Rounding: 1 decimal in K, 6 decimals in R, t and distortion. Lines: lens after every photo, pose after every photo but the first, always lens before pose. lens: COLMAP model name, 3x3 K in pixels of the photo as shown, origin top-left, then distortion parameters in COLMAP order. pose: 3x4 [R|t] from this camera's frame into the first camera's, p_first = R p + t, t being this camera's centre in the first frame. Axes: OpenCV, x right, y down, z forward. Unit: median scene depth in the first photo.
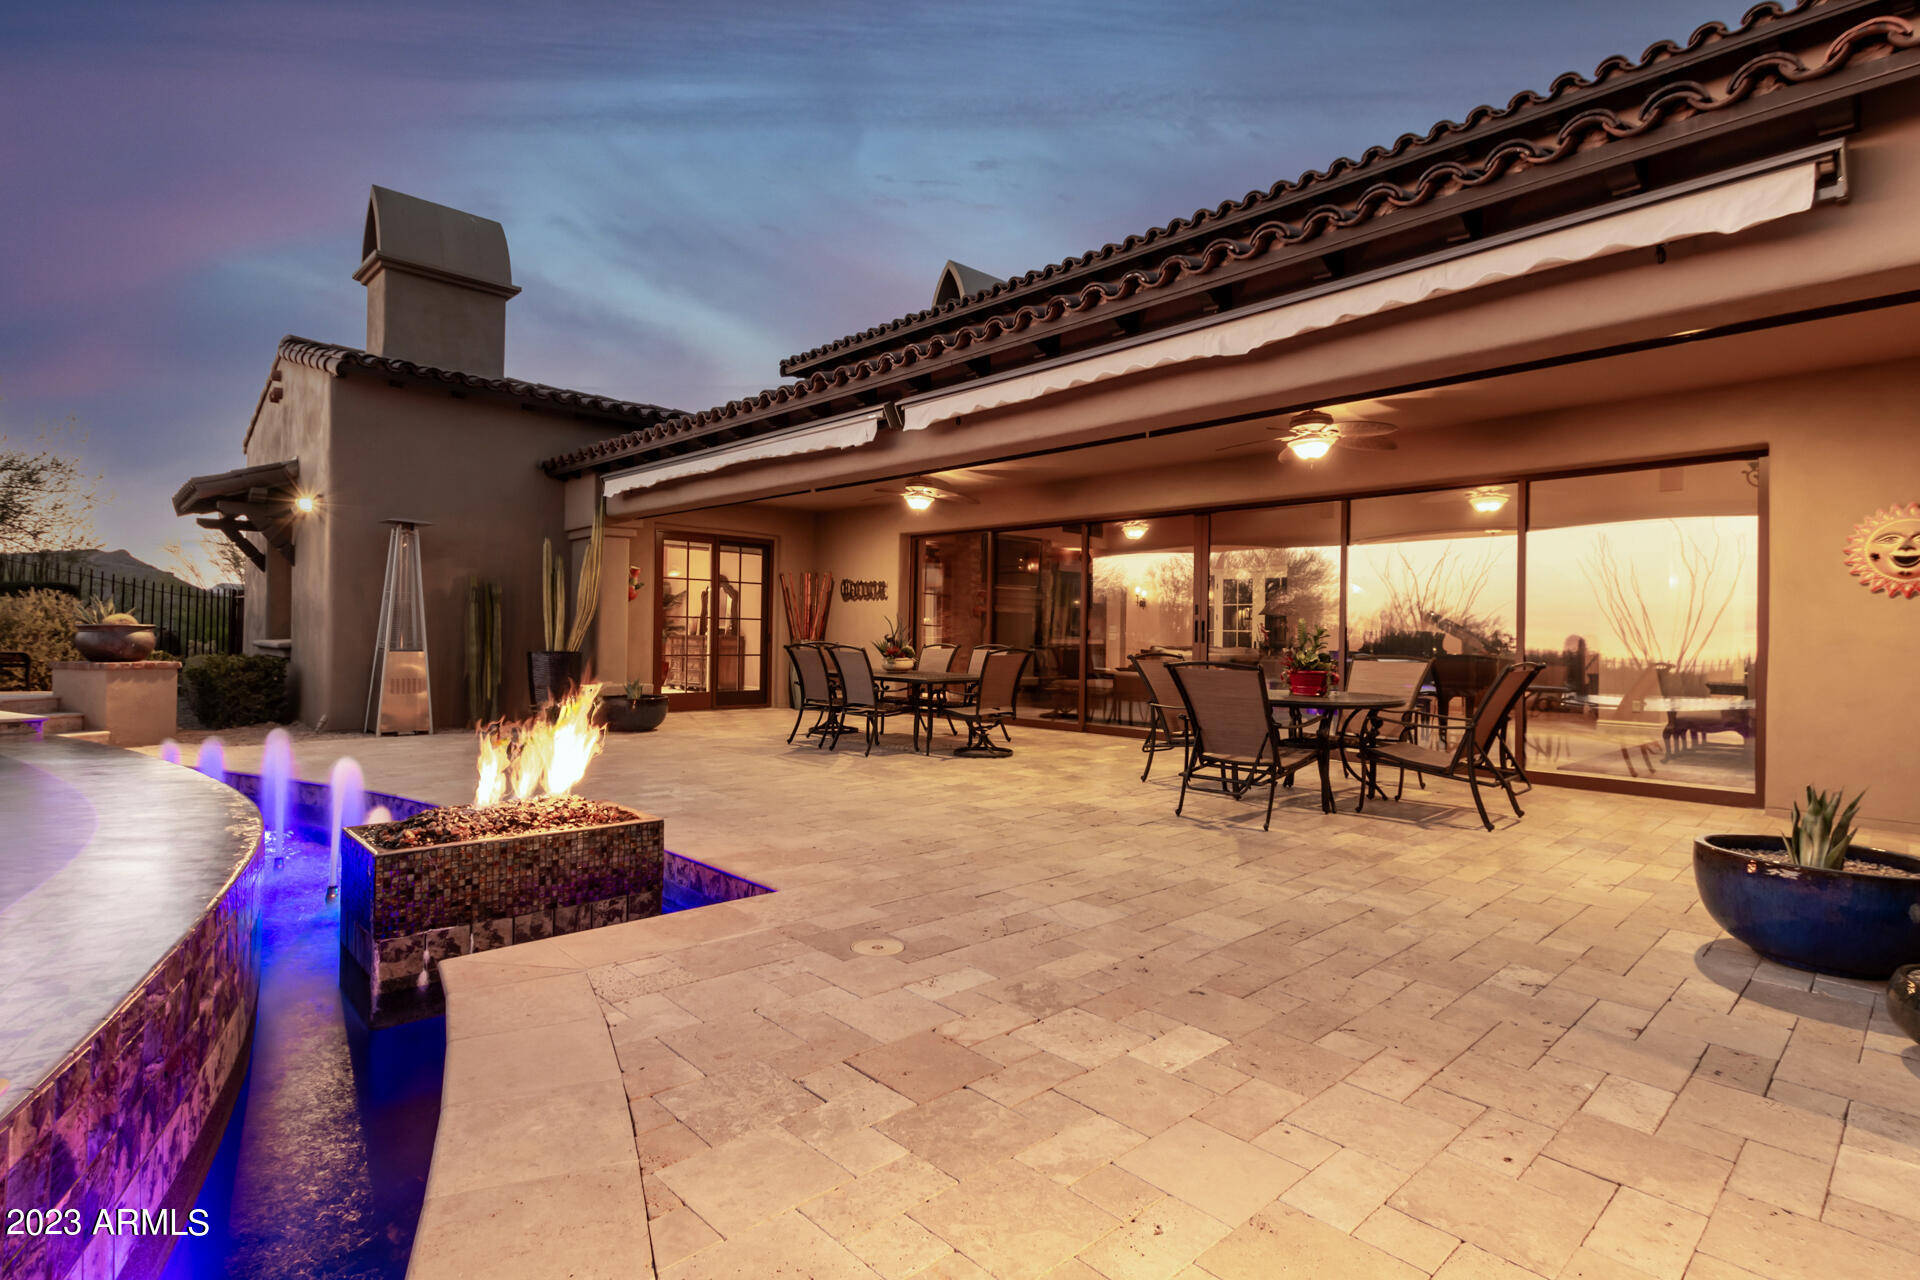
lens RADIAL K [[949.0, 0, 964.9], [0, 949.0, 634.1], [0, 0, 1]] dist [0.012916, 0.000103]
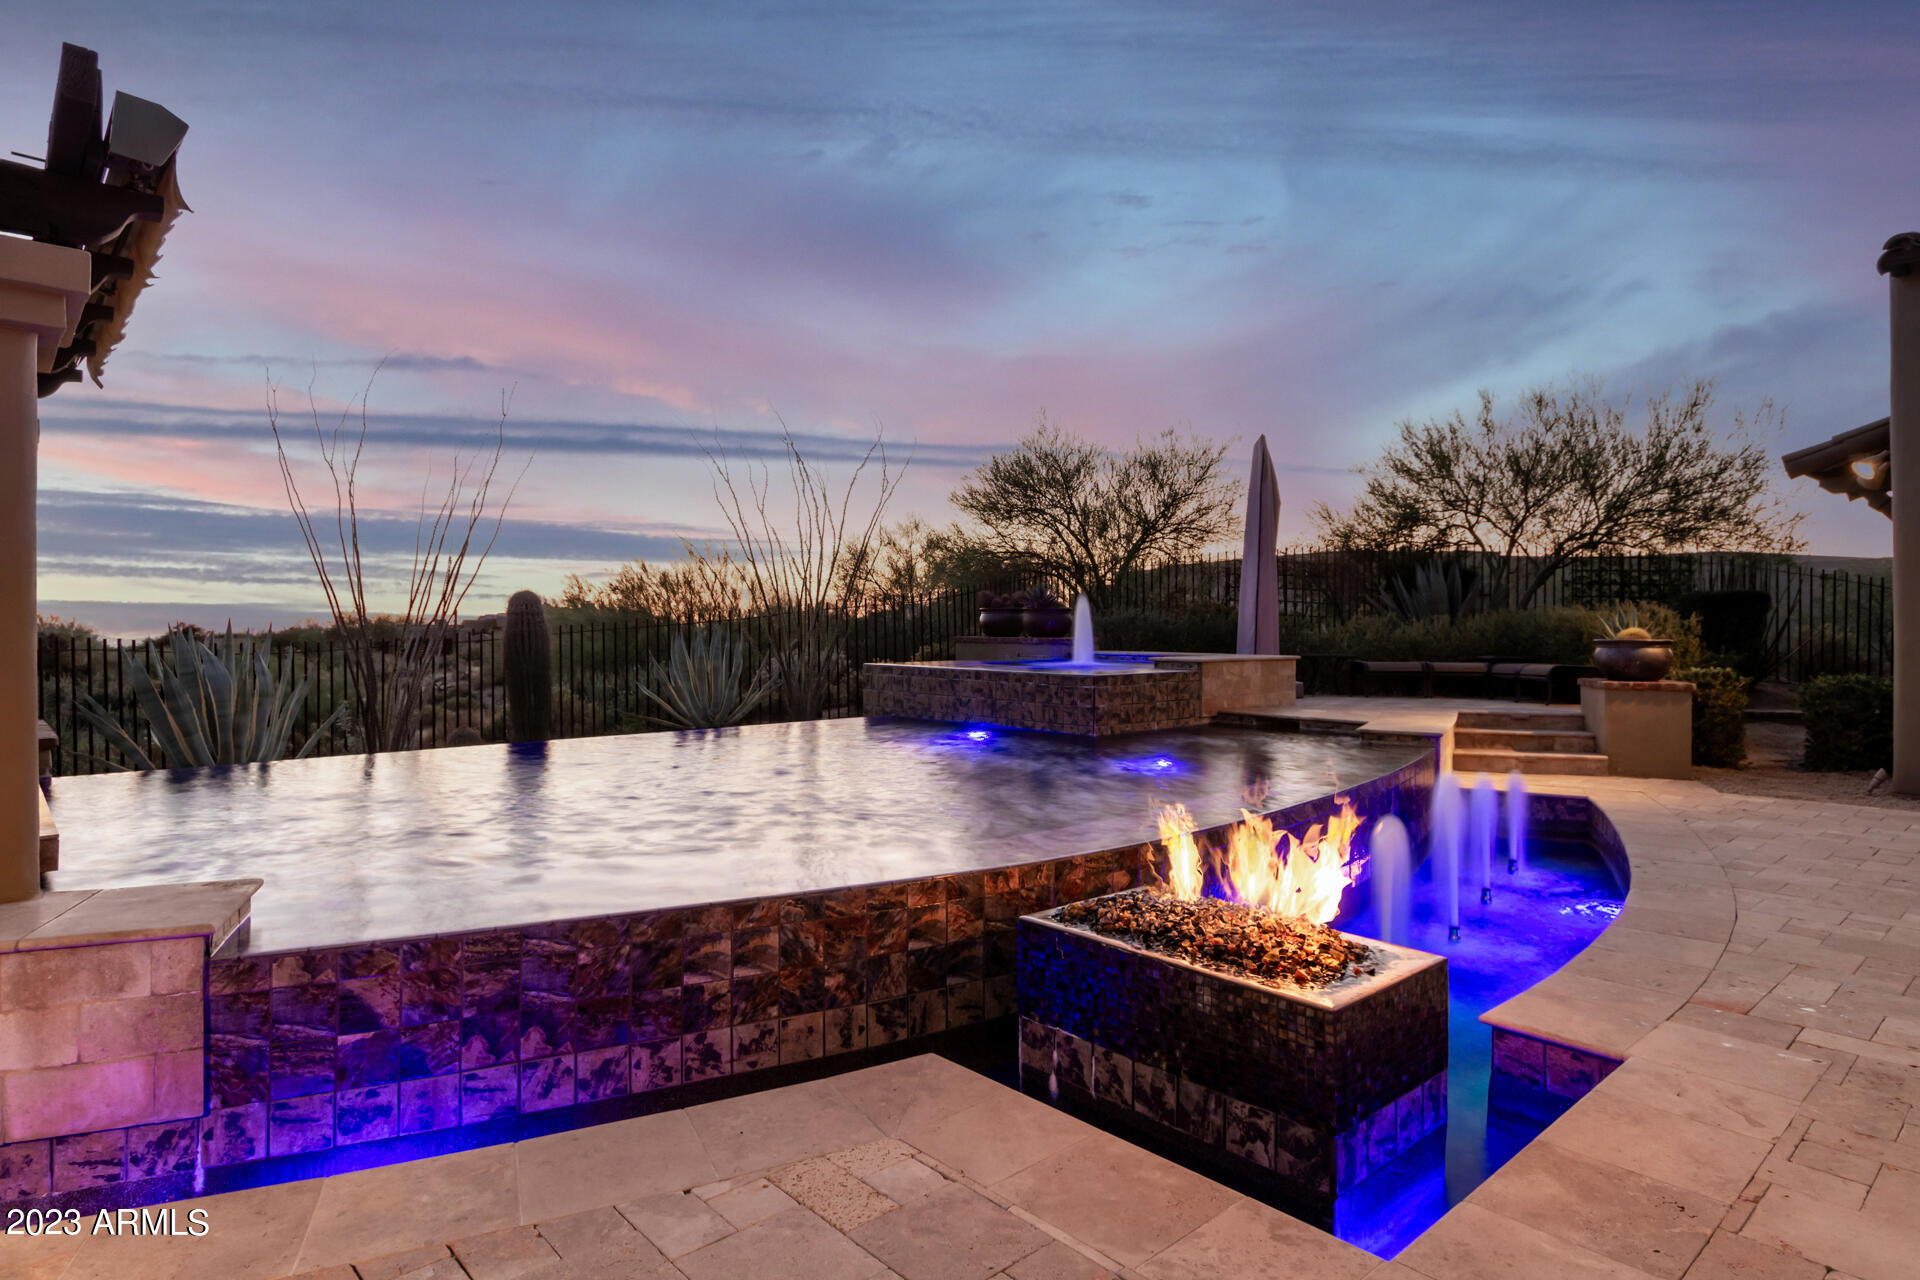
lens RADIAL K [[1087.0, 0, 960.3], [0, 1087.0, 621.7], [0, 0, 1]] dist [0.013007, -0.001061]
pose [[-0.020390, -0.013845, -0.999696, 0.198183], [-0.001834, 0.999903, -0.013811, -0.013881], [0.999790, 0.001551, -0.020413, 0.481657]]
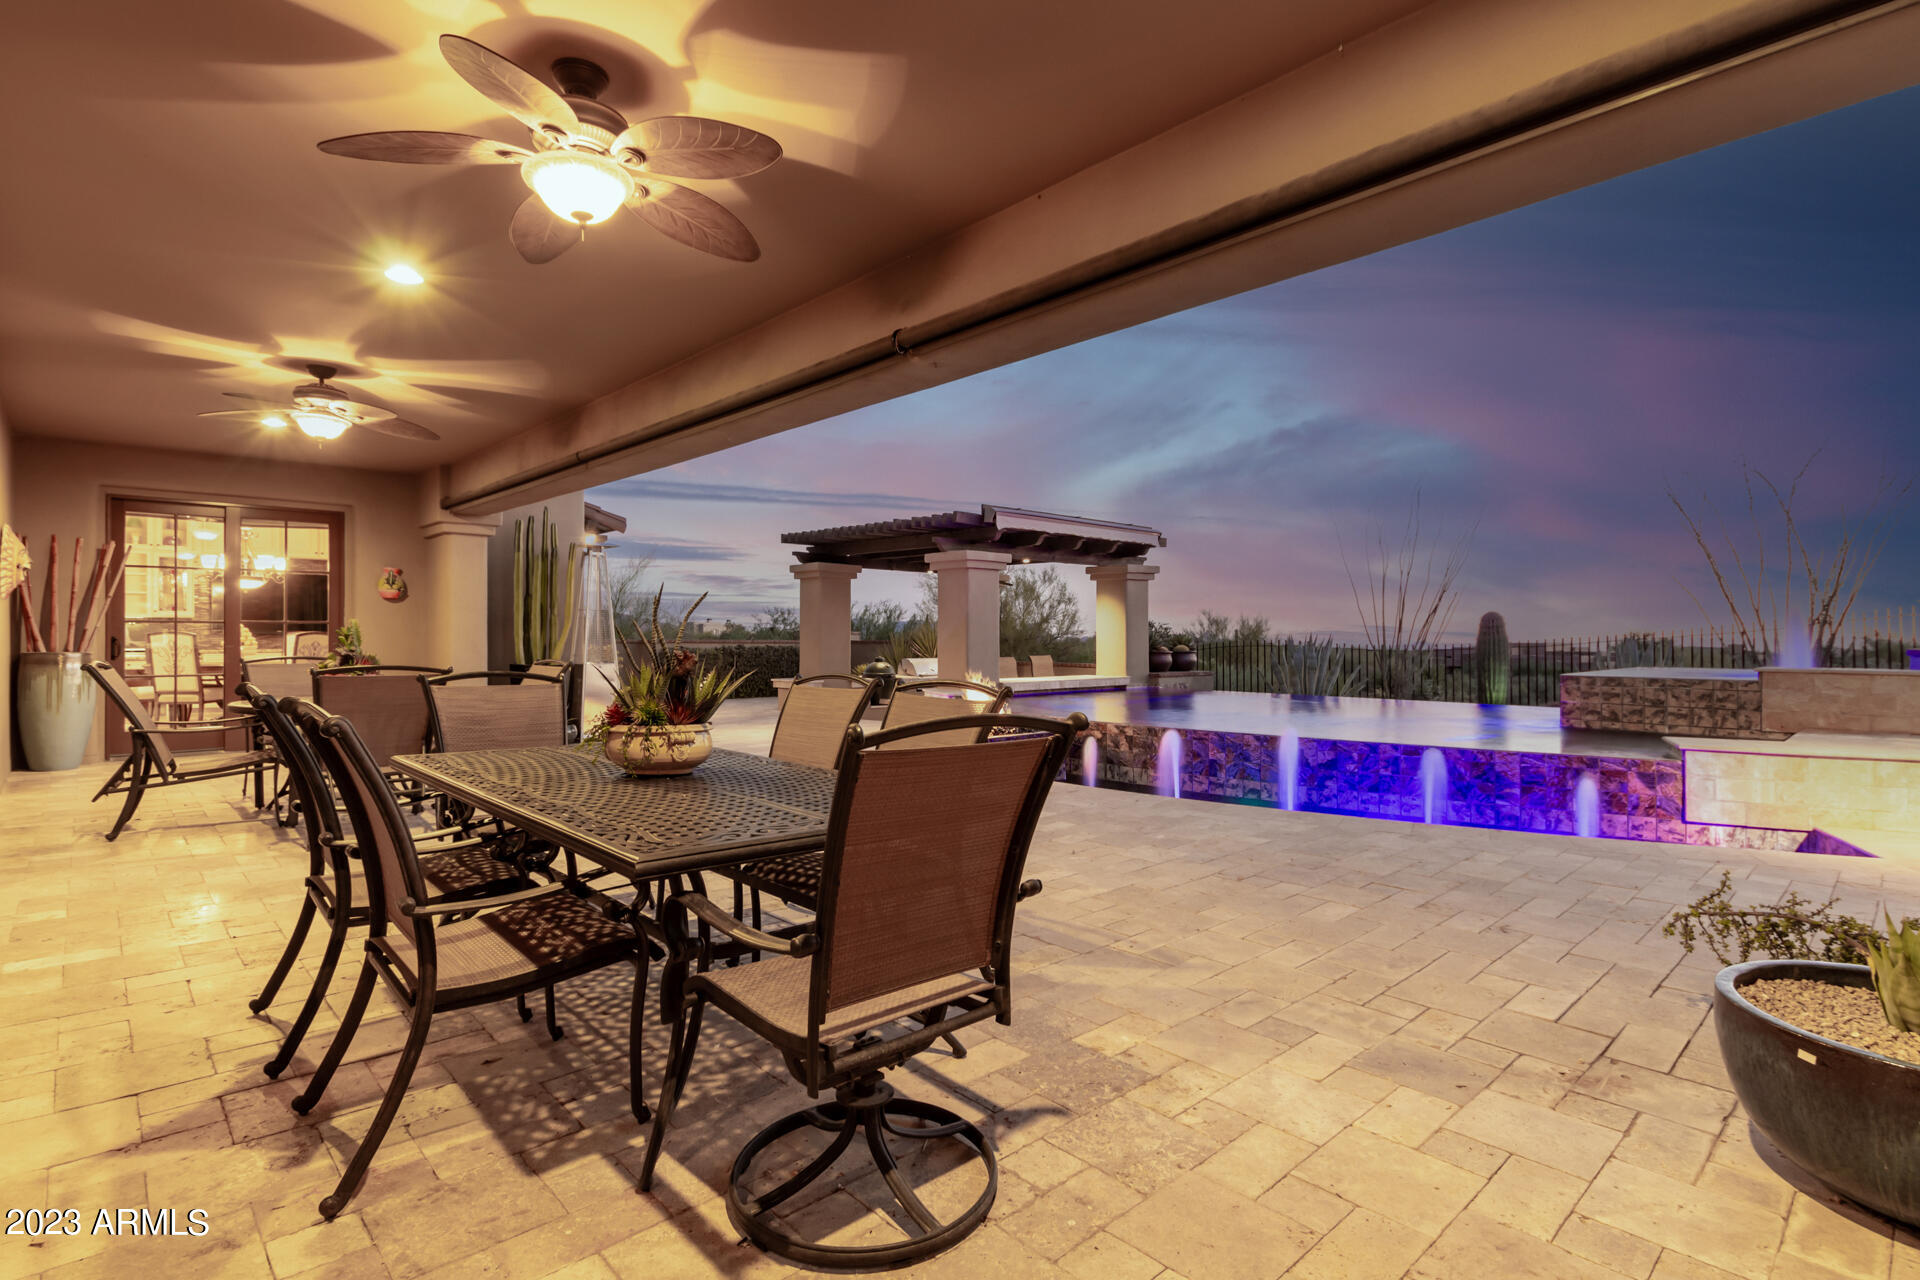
lens RADIAL K [[919.0, 0, 955.6], [0, 919.0, 631.4], [0, 0, 1]] dist [0.001522, -0.000466]
pose [[-0.999726, -0.016334, 0.016753, -0.238827], [-0.016423, 0.999852, -0.005215, -0.008757], [-0.016666, -0.005488, -0.999846, 1.807977]]
